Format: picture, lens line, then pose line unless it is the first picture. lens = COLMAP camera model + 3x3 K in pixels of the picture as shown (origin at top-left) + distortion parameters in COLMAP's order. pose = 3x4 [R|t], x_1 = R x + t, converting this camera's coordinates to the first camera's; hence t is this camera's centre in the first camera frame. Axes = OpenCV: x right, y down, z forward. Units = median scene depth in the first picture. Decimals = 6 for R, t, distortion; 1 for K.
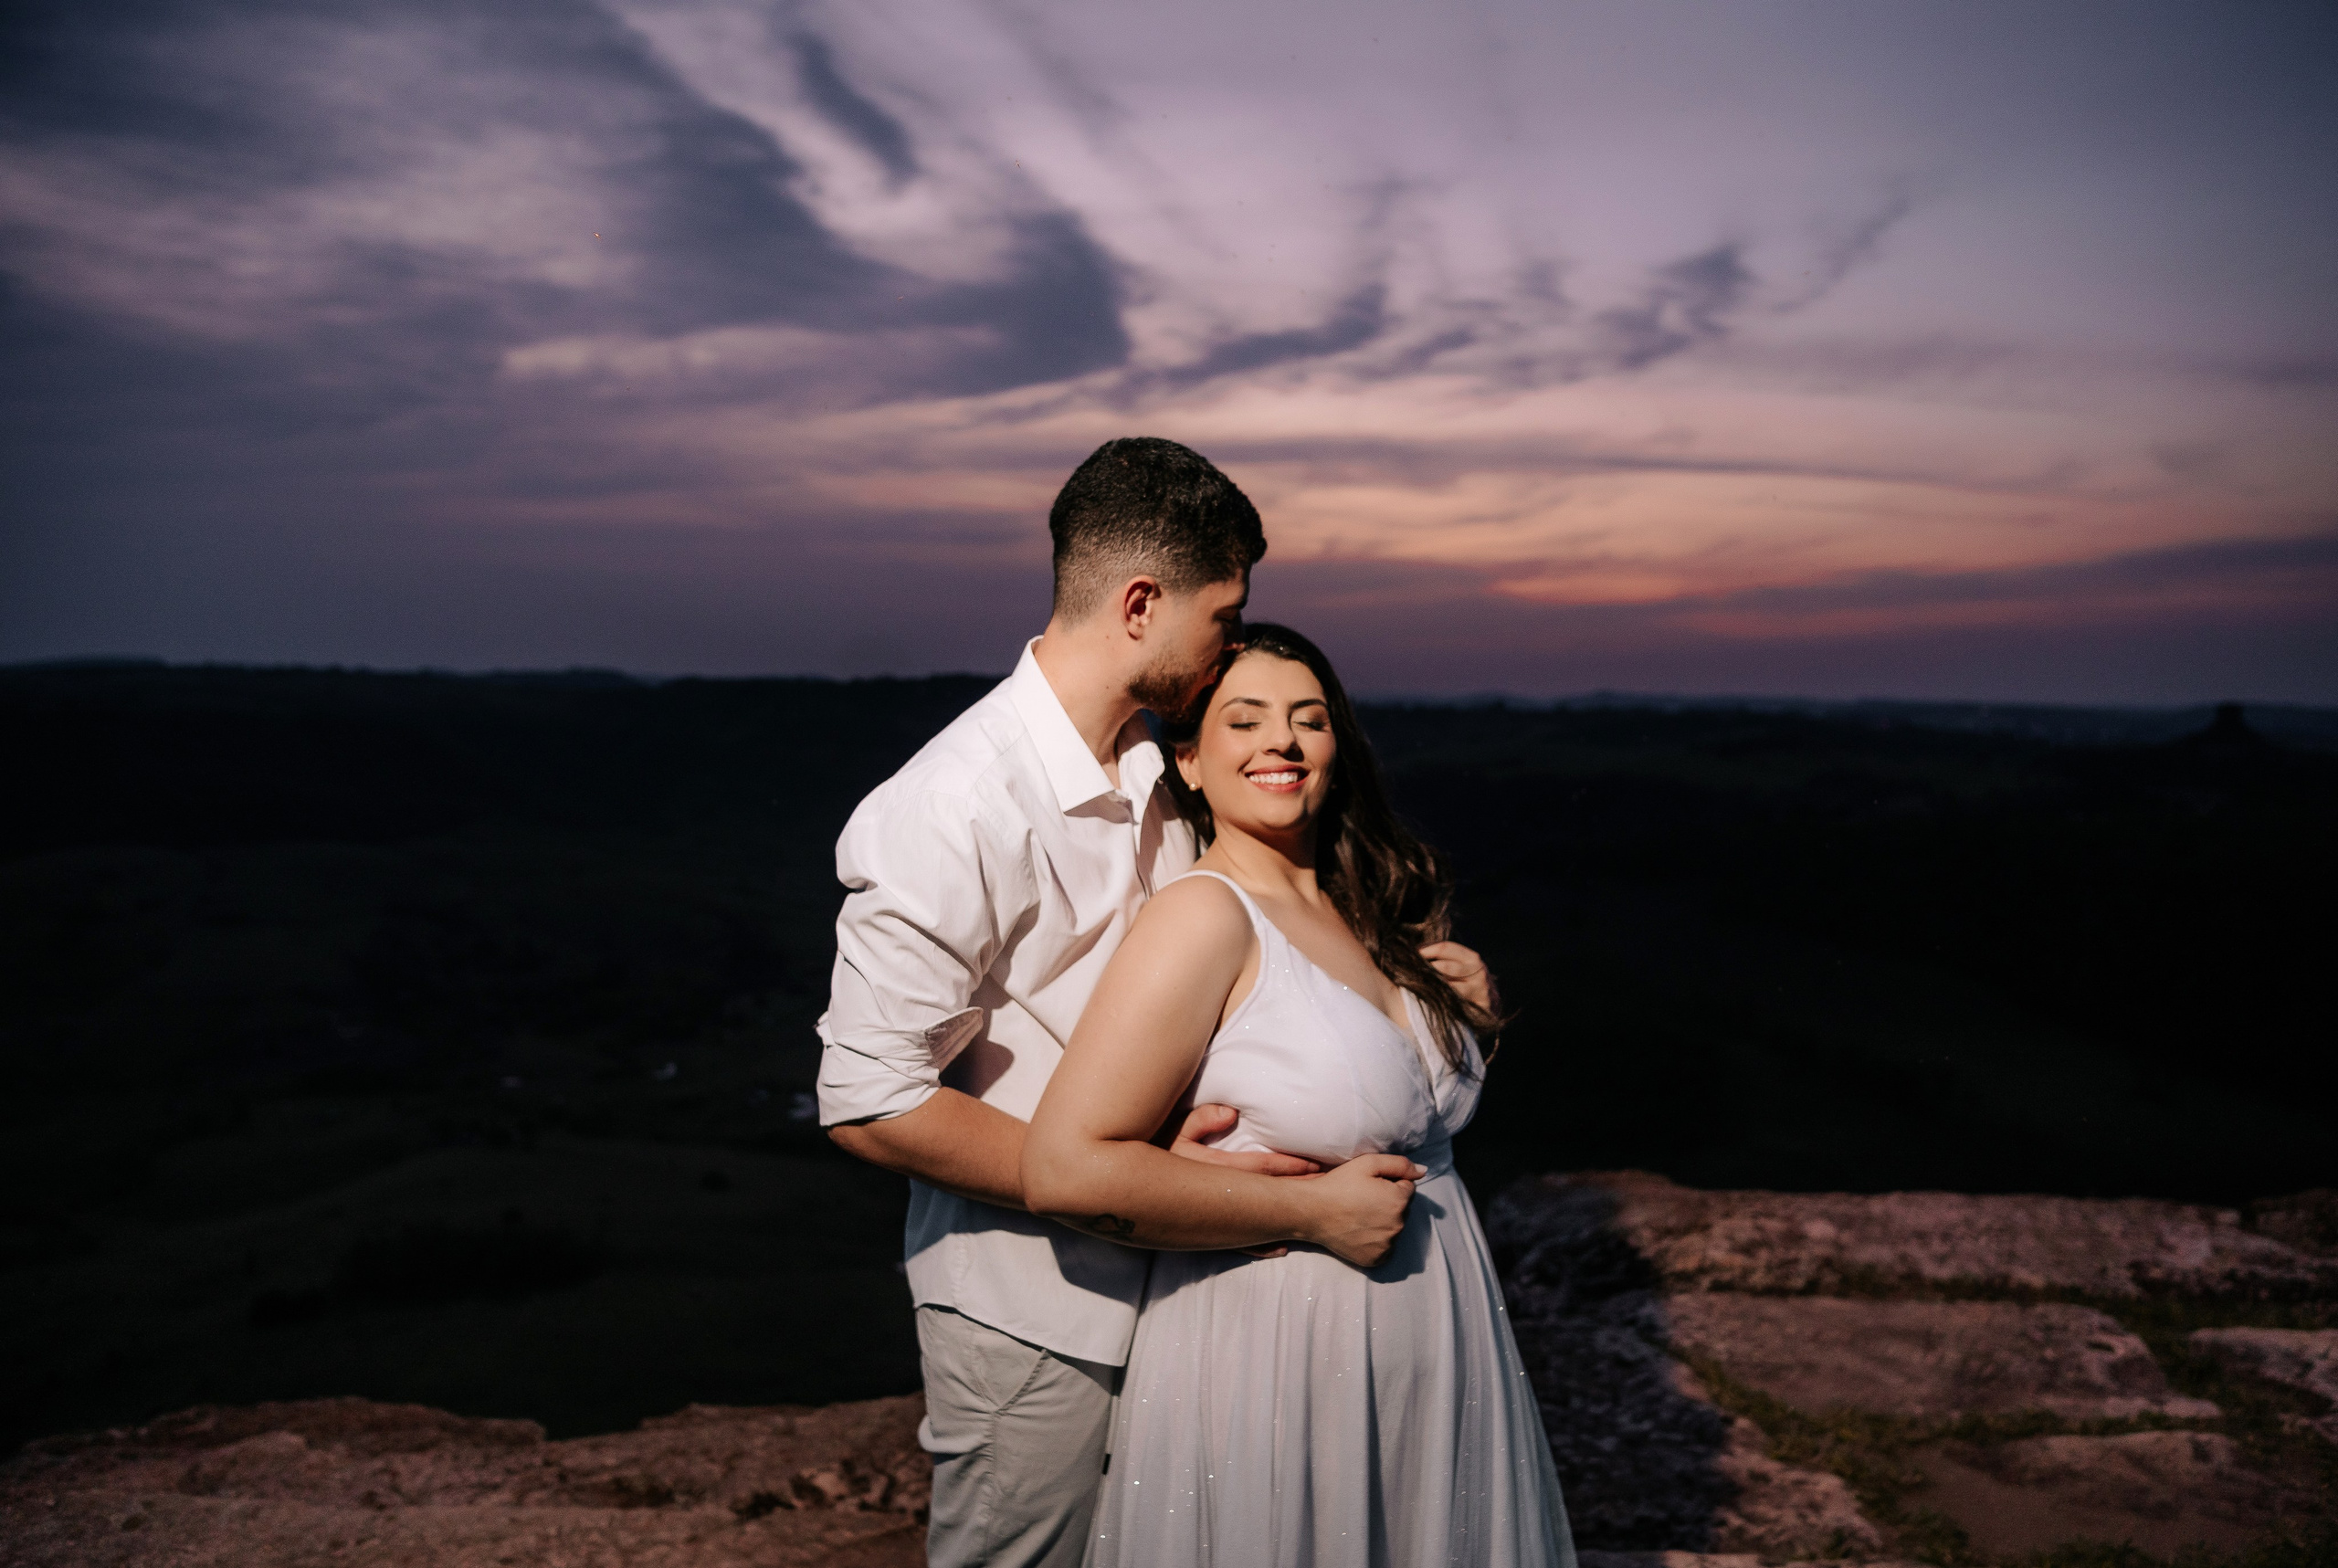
lens RADIAL K [[1663.7, 0, 1173.1], [0, 1663.7, 868.2], [0, 0, 1]] dist [-0.014311, 0.024501]
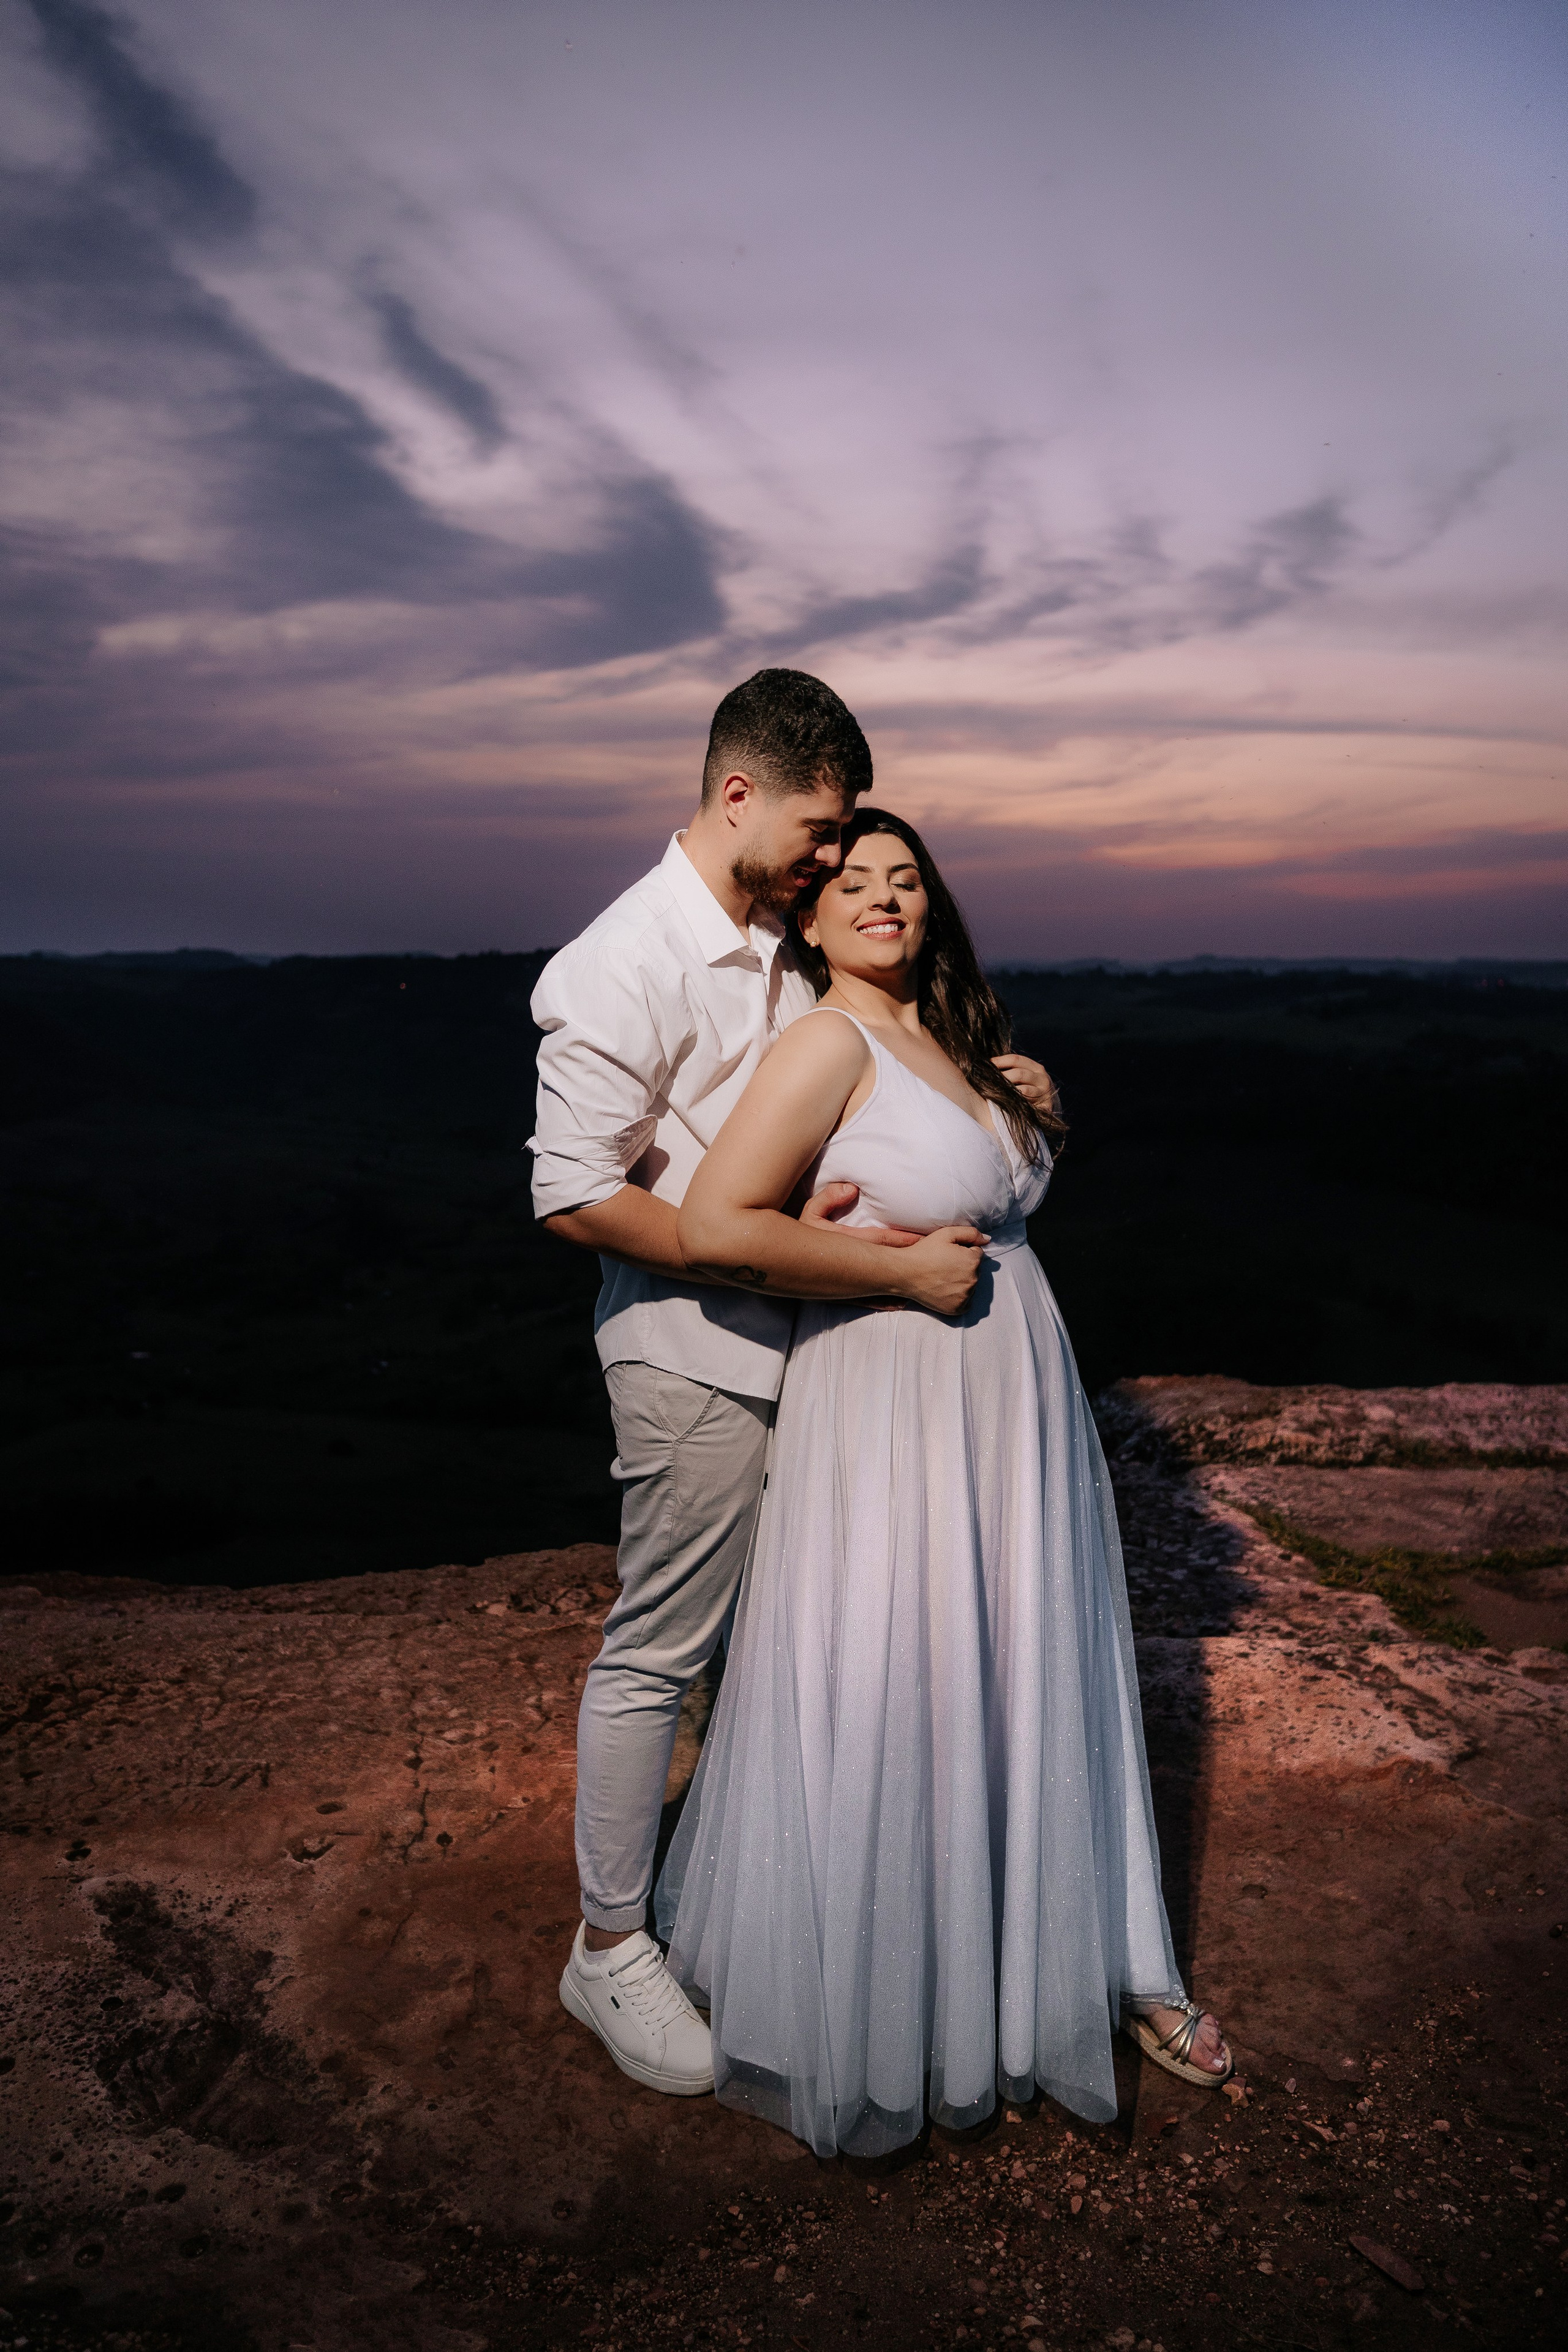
lens RADIAL K [[1673.7, 0, 773.6], [0, 1673.7, 1240.3], [0, 0, 1]] dist [-0.014311, 0.024501]
pose [[0.999866, -0.016182, -0.002395, -0.008536], [0.016287, 0.998418, 0.053817, 0.043280], [0.001521, -0.053849, 0.998548, -0.115799]]
